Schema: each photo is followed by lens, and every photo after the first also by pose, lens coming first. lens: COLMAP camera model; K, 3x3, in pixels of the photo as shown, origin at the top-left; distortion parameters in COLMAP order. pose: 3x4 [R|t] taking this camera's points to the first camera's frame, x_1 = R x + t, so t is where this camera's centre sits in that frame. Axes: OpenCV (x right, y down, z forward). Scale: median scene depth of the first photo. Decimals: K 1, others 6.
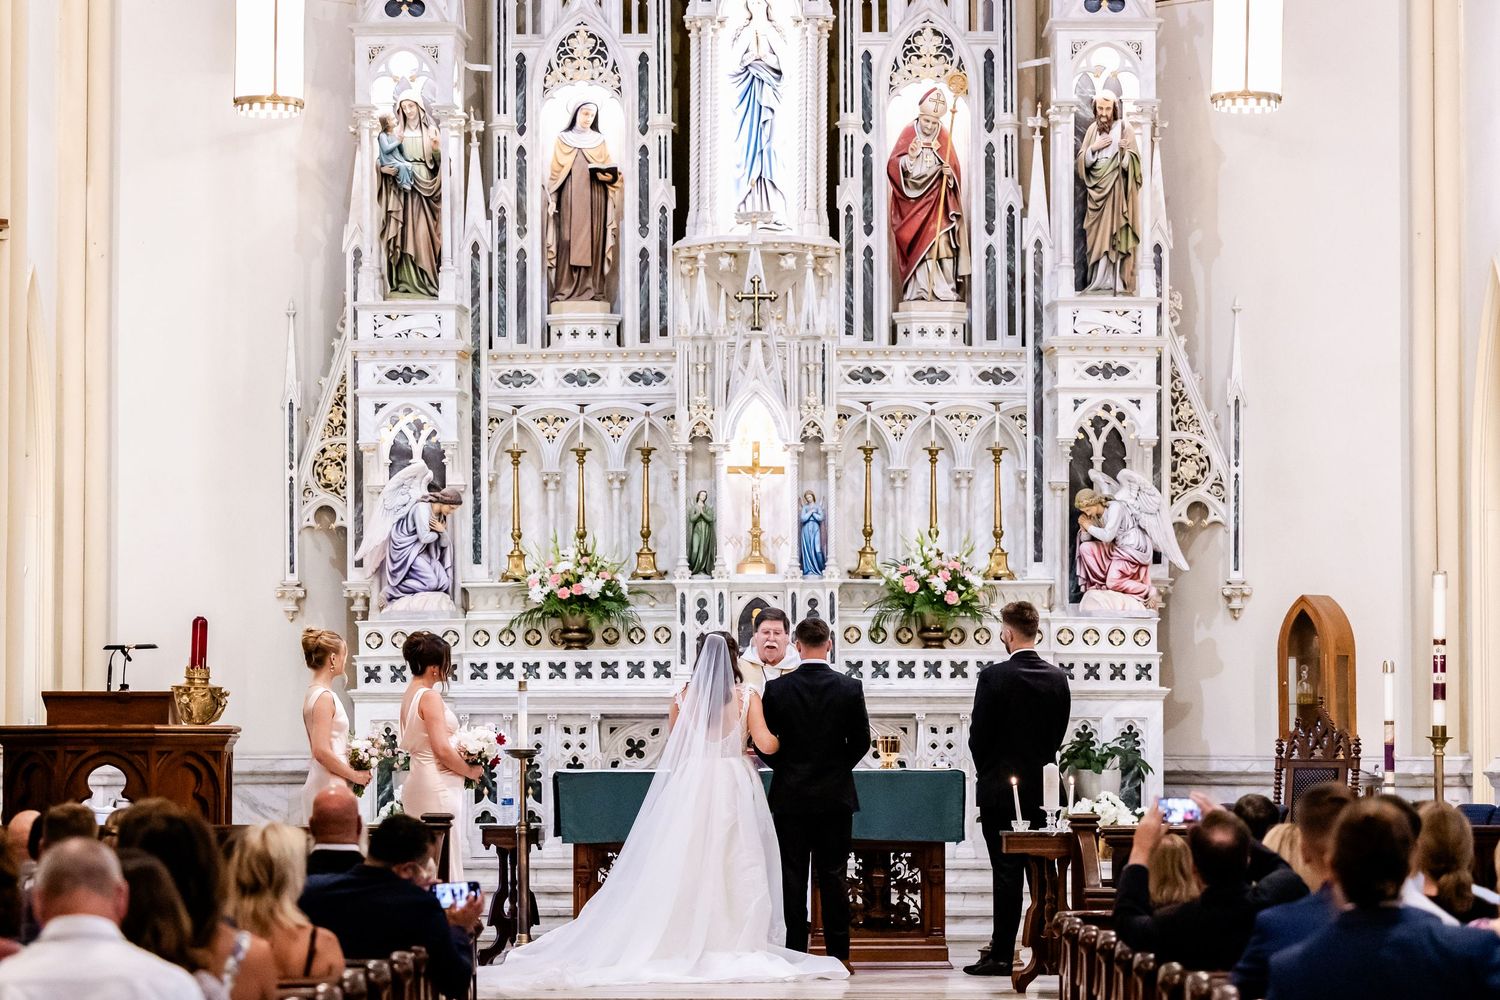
lens RADIAL K [[5366.4, 0, 710.3], [0, 5366.4, 457.0], [0, 0, 1]] dist [0.130132, -0.394093]
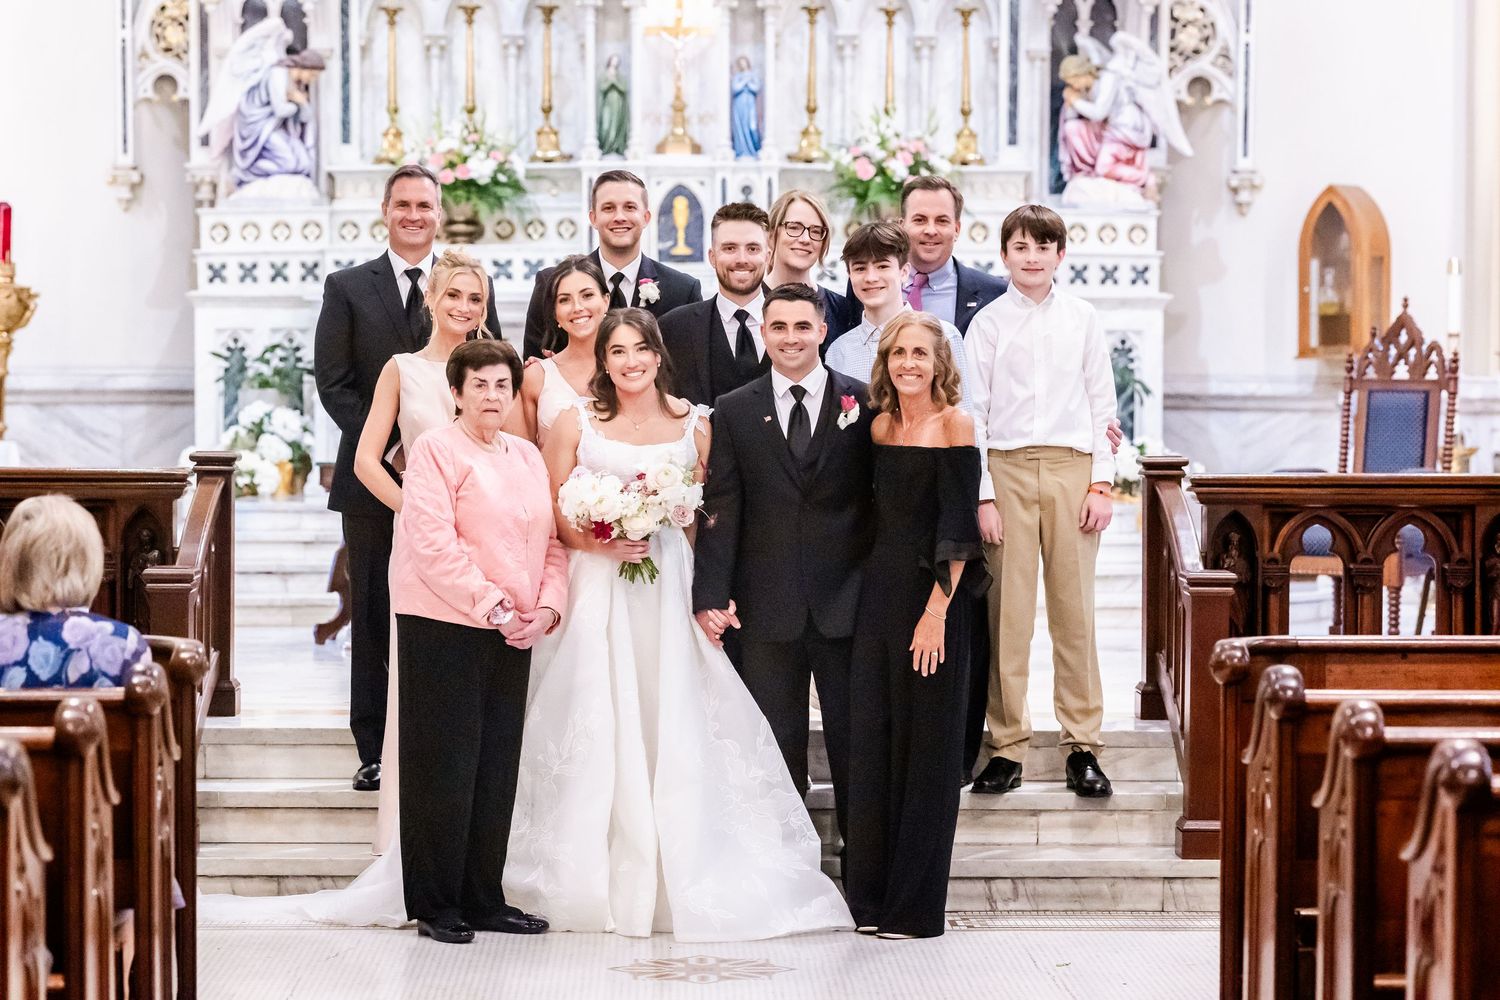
lens RADIAL K [[3559.2, 0, 750.0], [0, 3559.2, 500.0], [0, 0, 1]] dist [0.011063, 0.053972]
pose [[0.999473, 0.003281, 0.032286, 0.001928], [-0.006132, 0.996047, 0.088620, 0.025873], [-0.031867, -0.088771, 0.995542, 0.442202]]
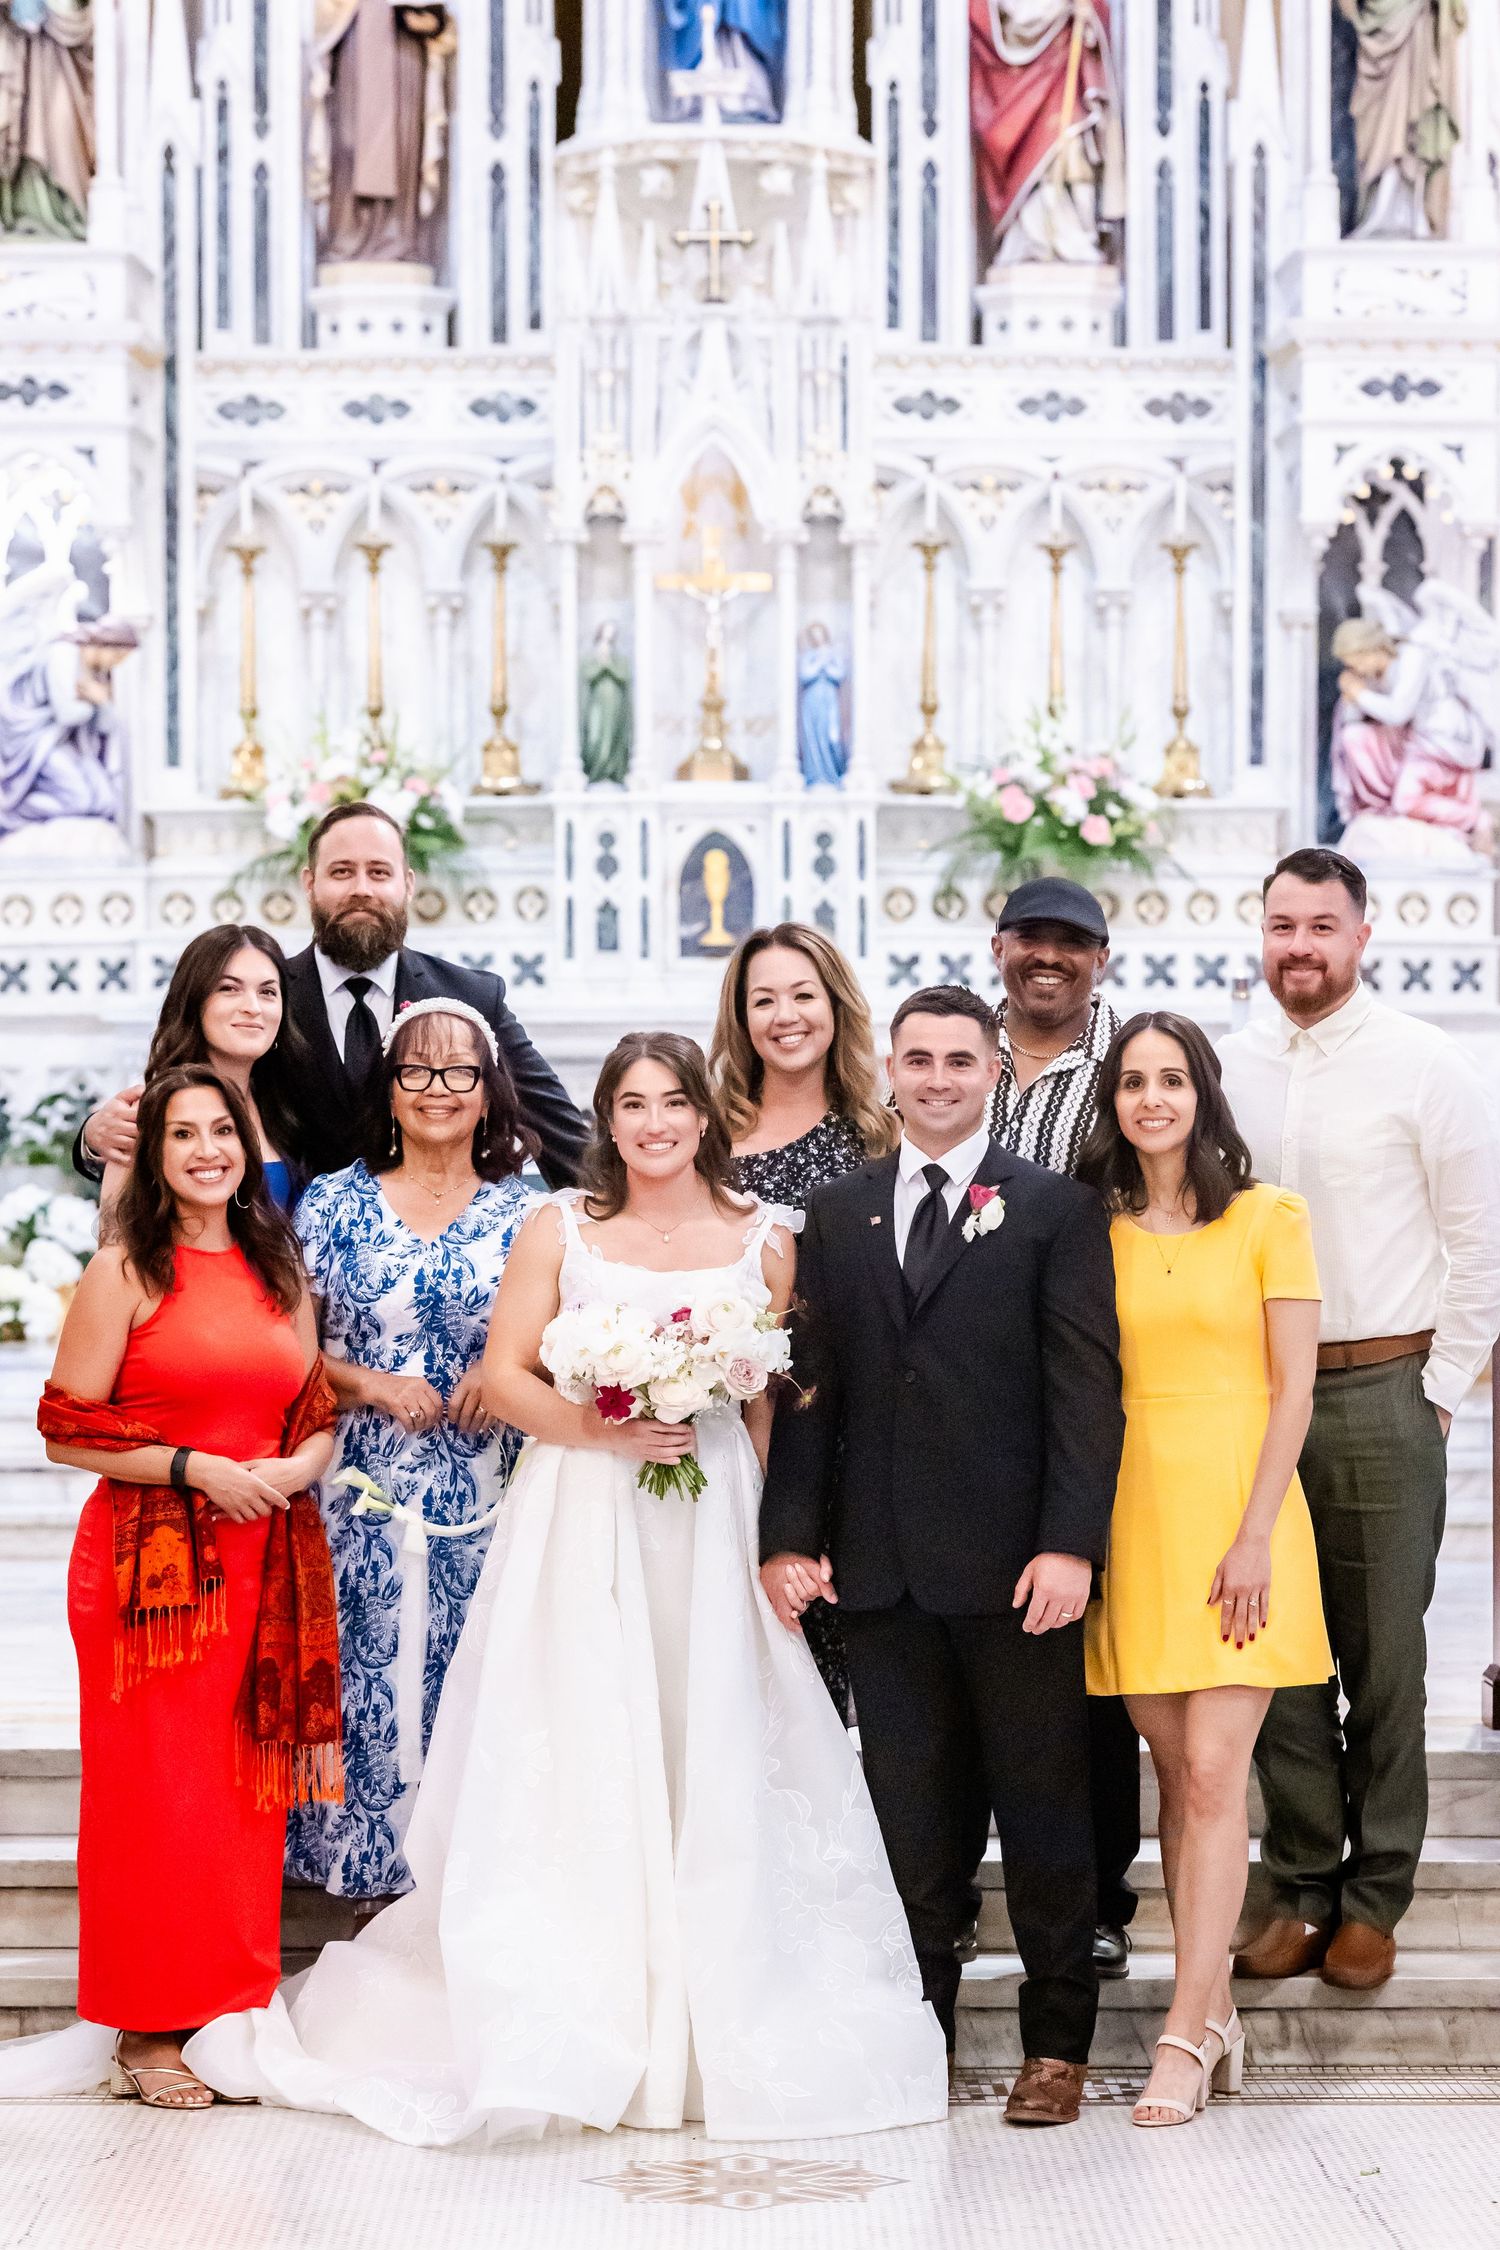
lens RADIAL K [[5450.1, 0, 750.0], [0, 5450.1, 1125.0], [0, 0, 1]] dist [-0.014036, 0.476319]
pose [[0.999866, 0.001363, 0.016303, 0.003628], [-0.002216, 0.998622, 0.052431, 0.026853], [-0.016209, -0.052460, 0.998491, 0.476776]]
